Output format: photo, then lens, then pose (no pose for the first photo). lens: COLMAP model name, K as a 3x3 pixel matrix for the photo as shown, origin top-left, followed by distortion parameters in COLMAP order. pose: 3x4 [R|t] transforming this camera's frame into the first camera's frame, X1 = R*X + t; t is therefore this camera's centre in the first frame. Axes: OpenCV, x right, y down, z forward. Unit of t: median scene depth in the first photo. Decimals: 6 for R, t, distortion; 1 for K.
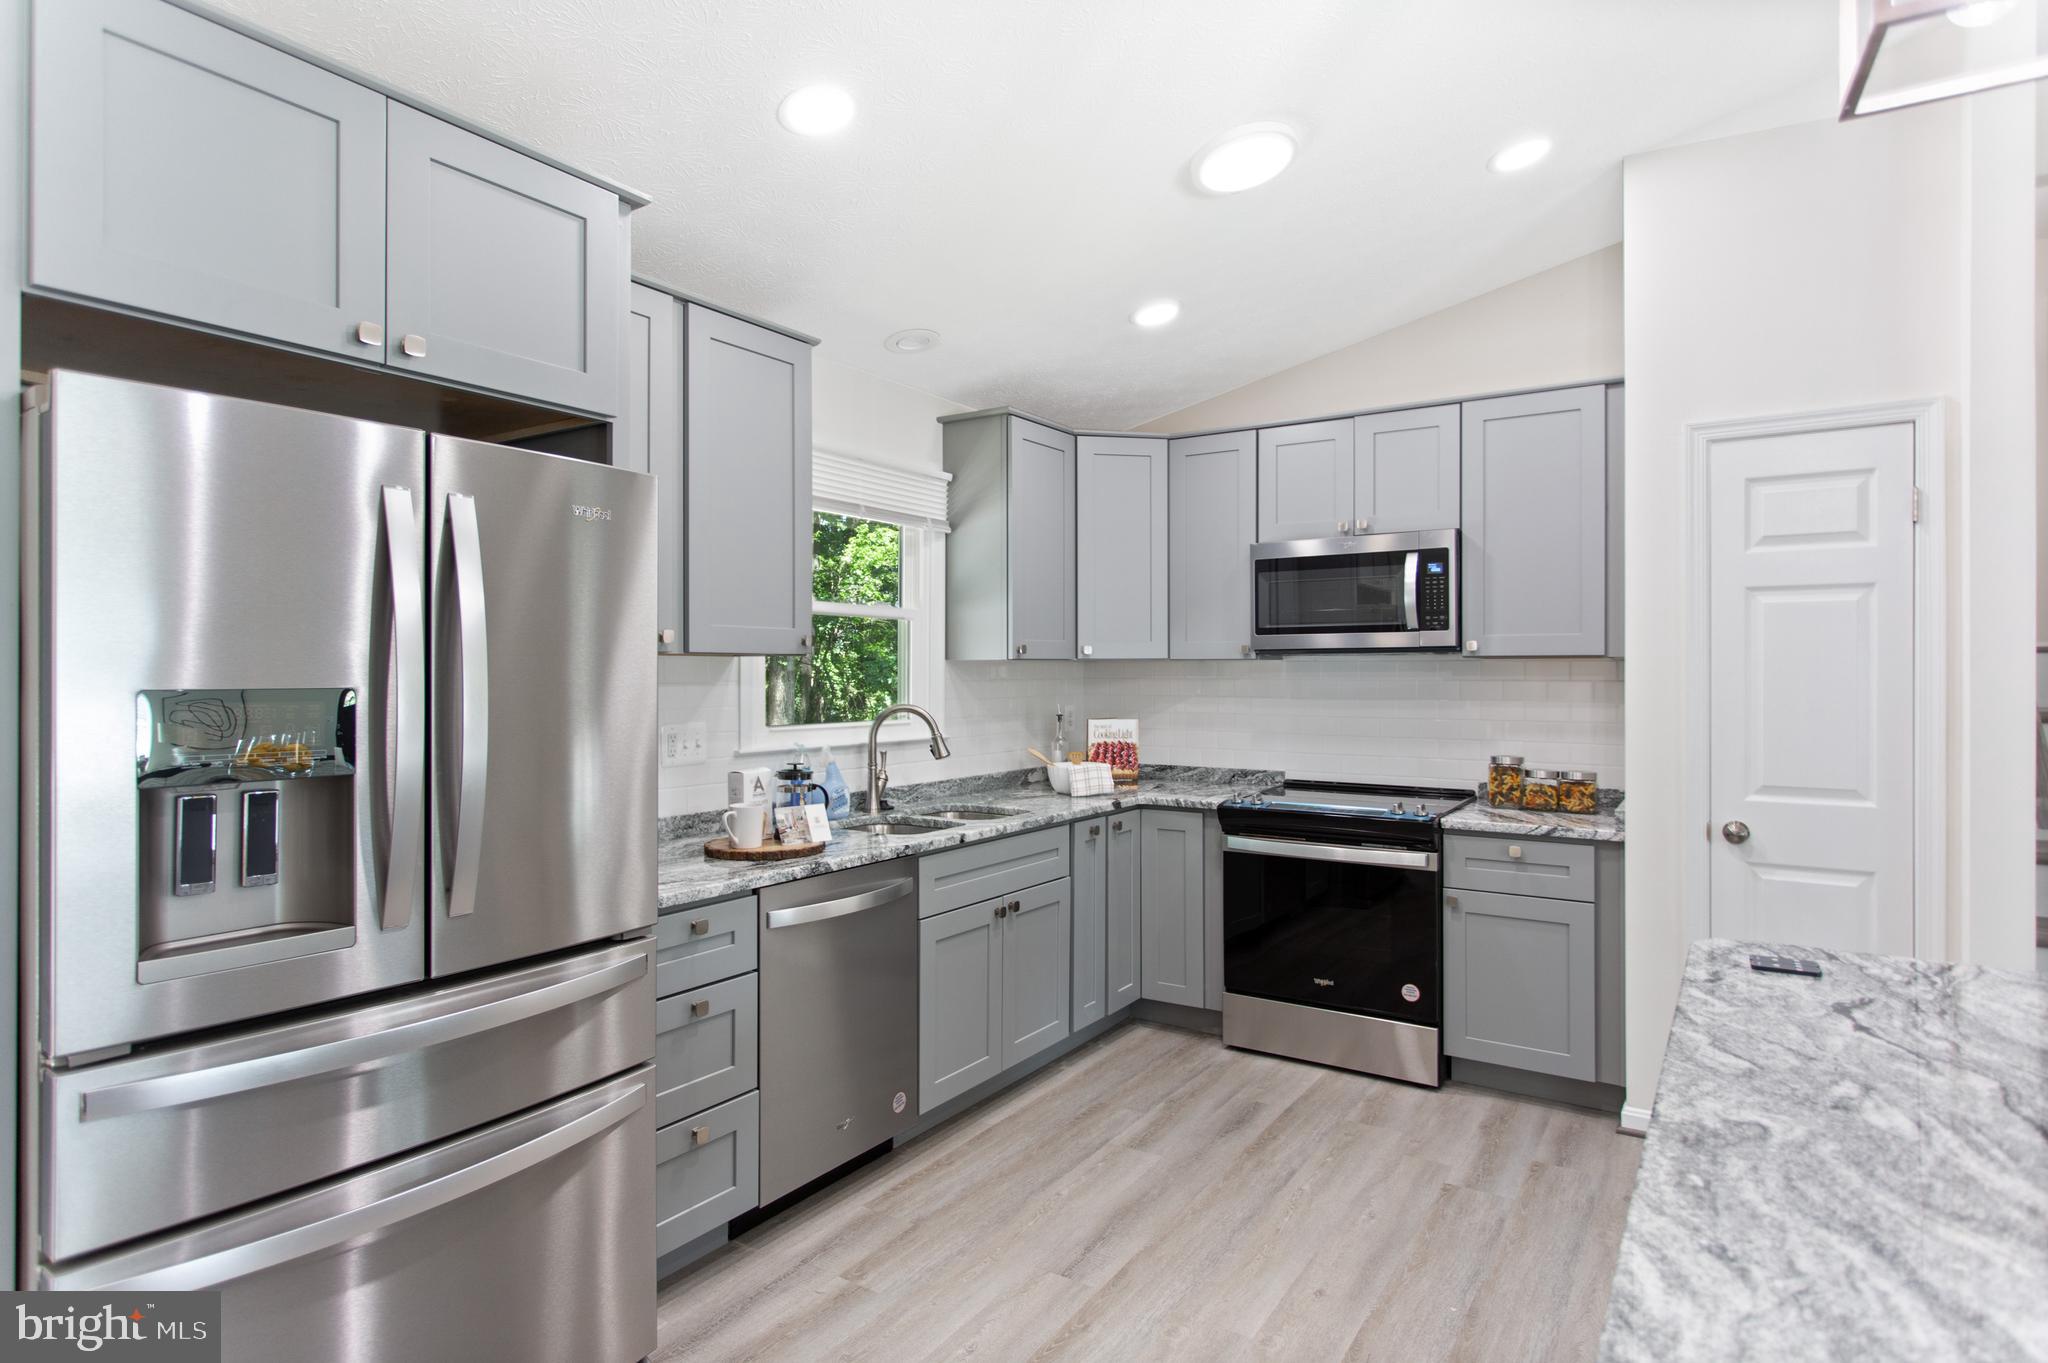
lens RADIAL K [[1097.3, 0, 1018.5], [0, 1097.3, 676.3], [0, 0, 1]] dist [-0.001138, -0.000239]
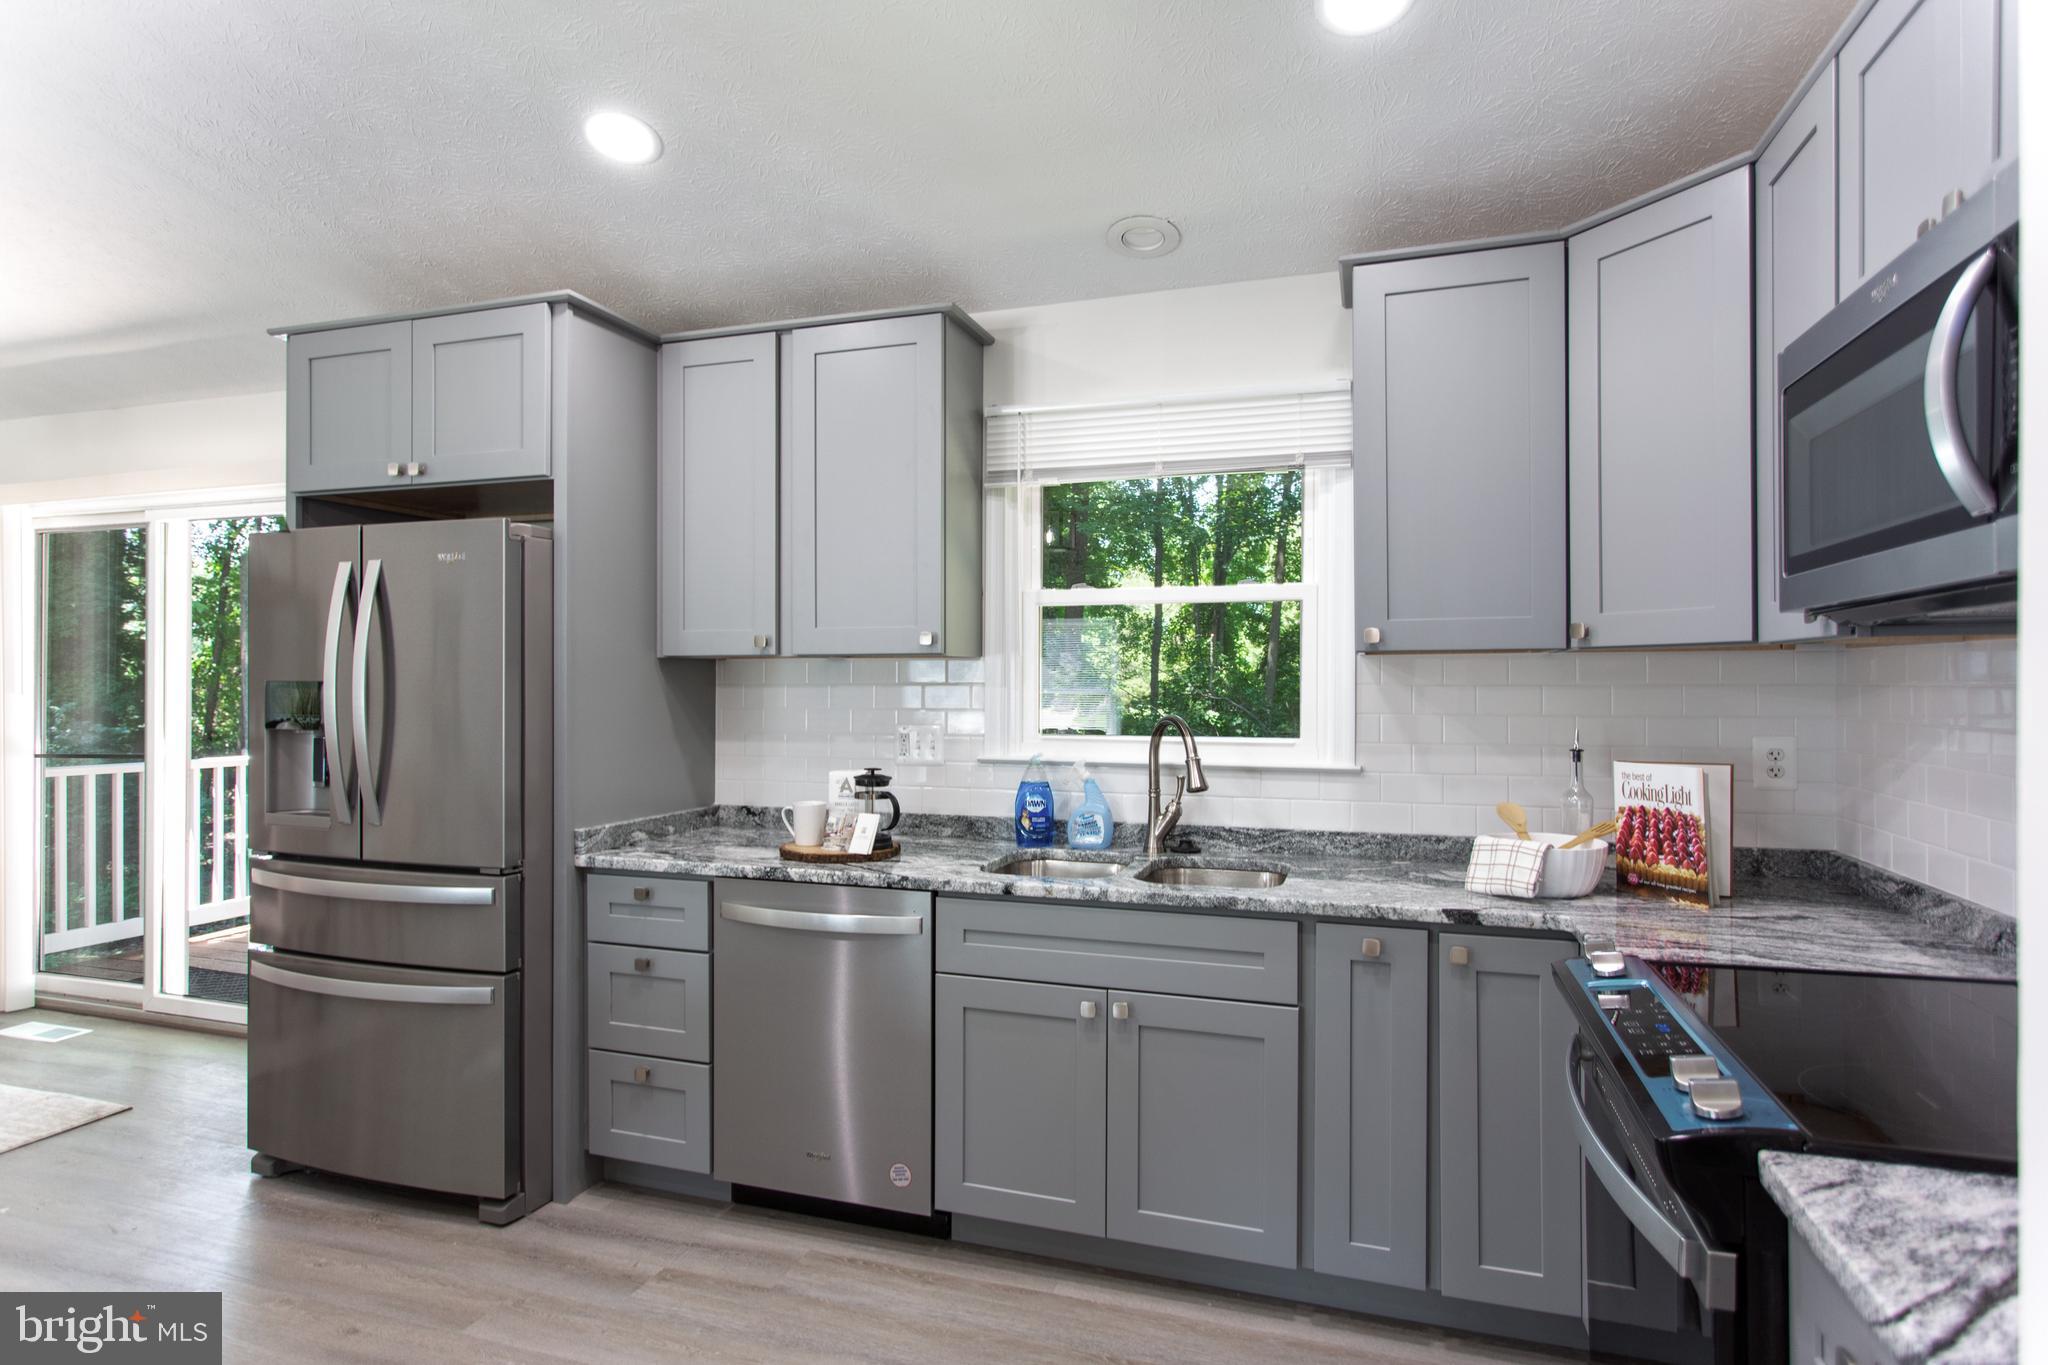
lens RADIAL K [[1097.3, 0, 1018.5], [0, 1097.3, 677.3], [0, 0, 1]] dist [-0.001138, -0.000239]
pose [[0.263552, -0.003291, -0.964640, 0.597494], [-0.005921, 0.999970, -0.005029, 0.003631], [0.964627, 0.007037, 0.263525, 0.694184]]
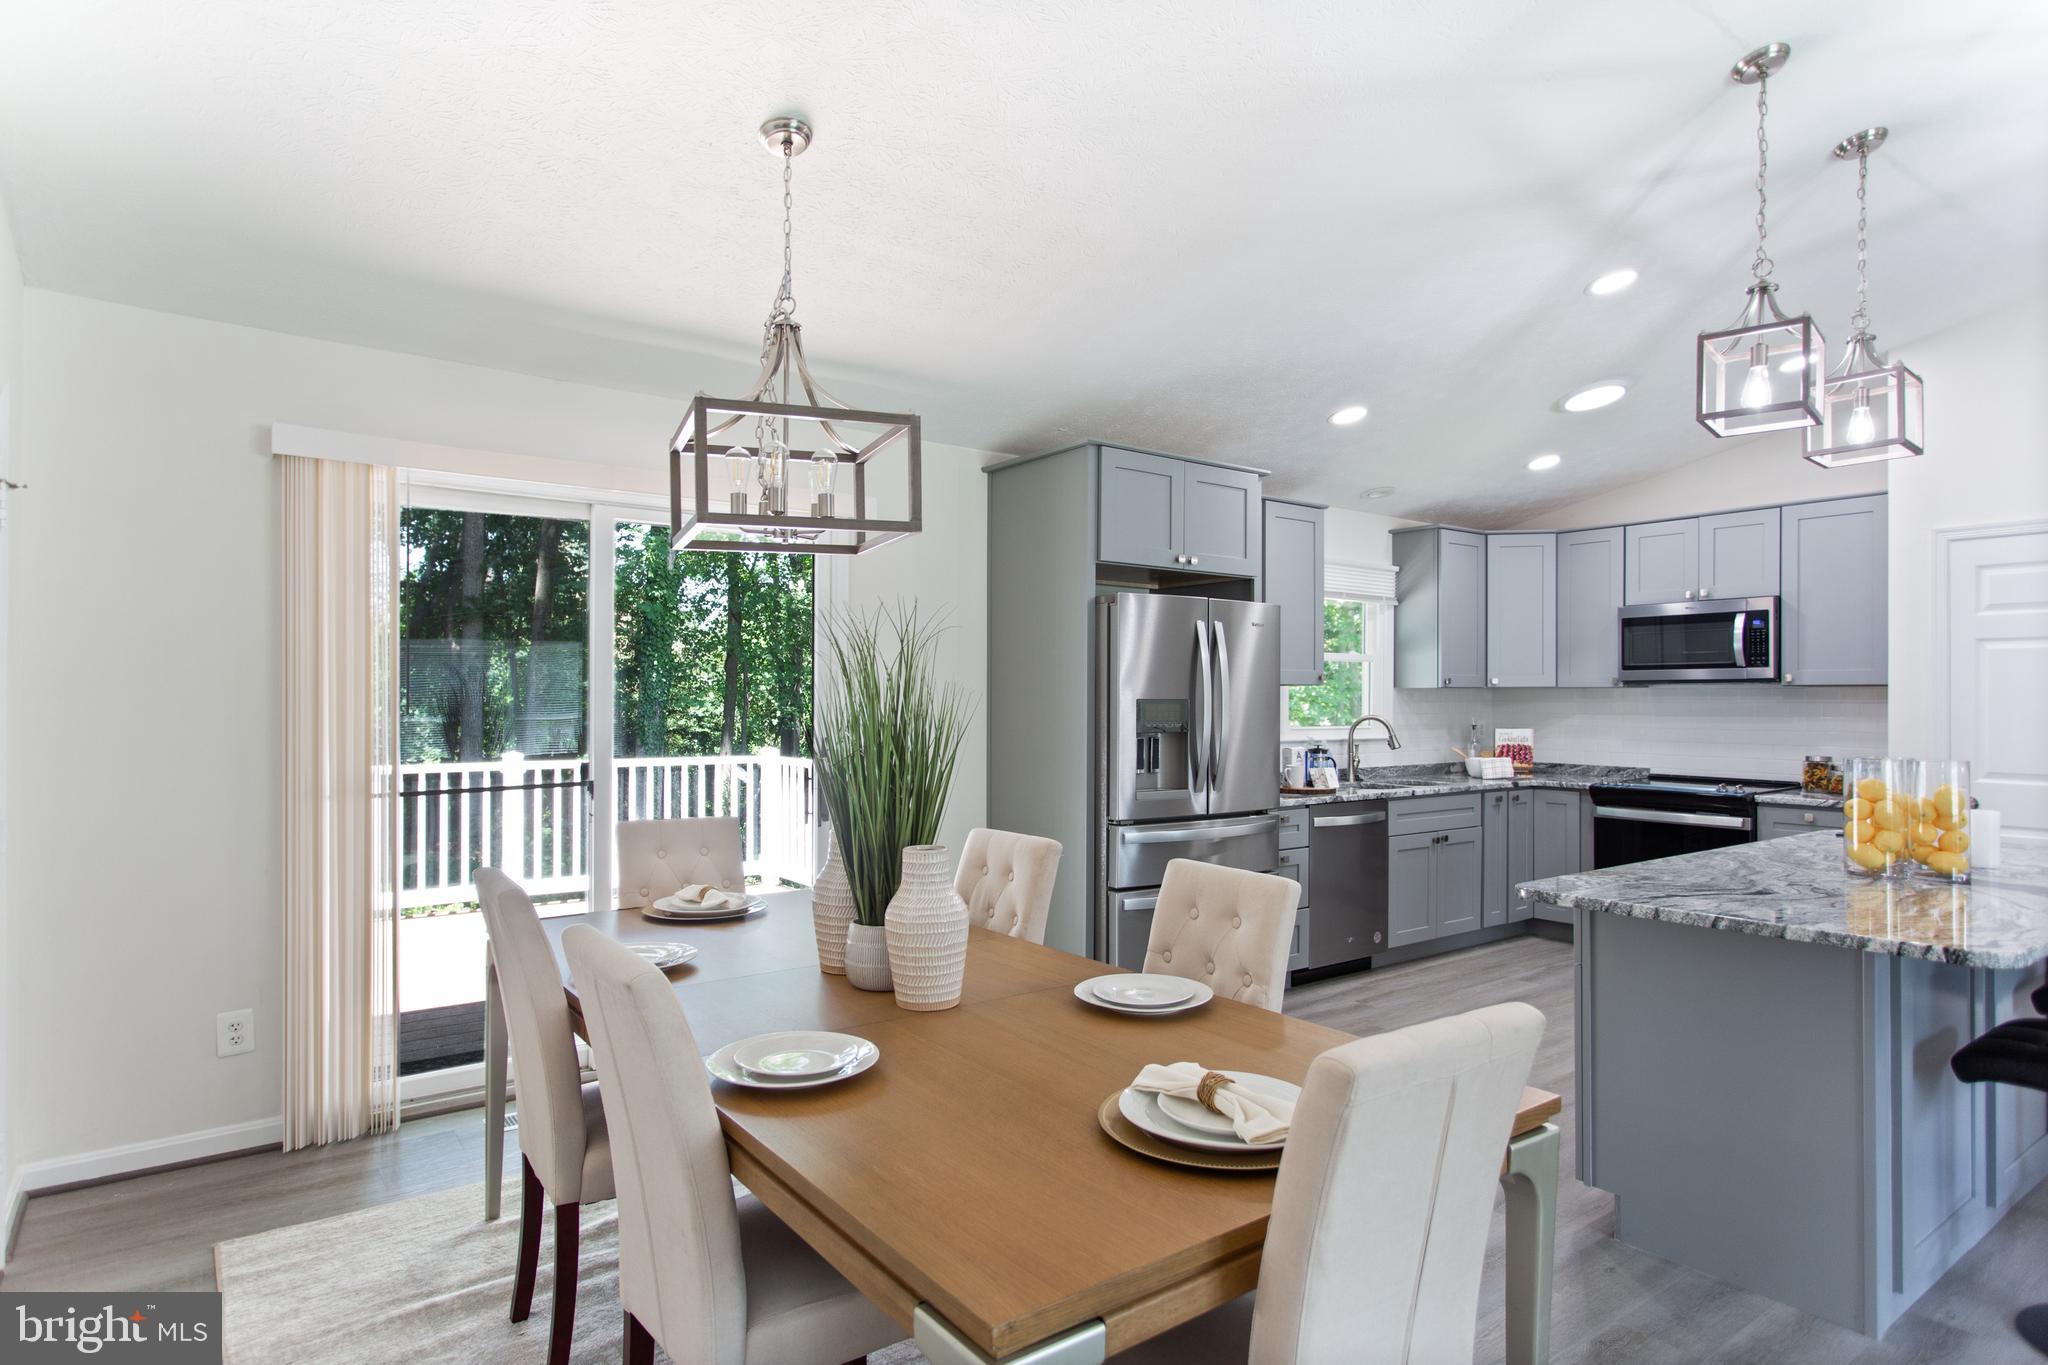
lens RADIAL K [[1106.0, 0, 1011.1], [0, 1106.0, 699.6], [0, 0, 1]] dist [-0.000496, 0.000769]
pose [[0.938239, 0.002941, -0.345974, -0.037635], [-0.004525, 0.999983, -0.003770, 0.010853], [0.345957, 0.005102, 0.938236, -0.713711]]
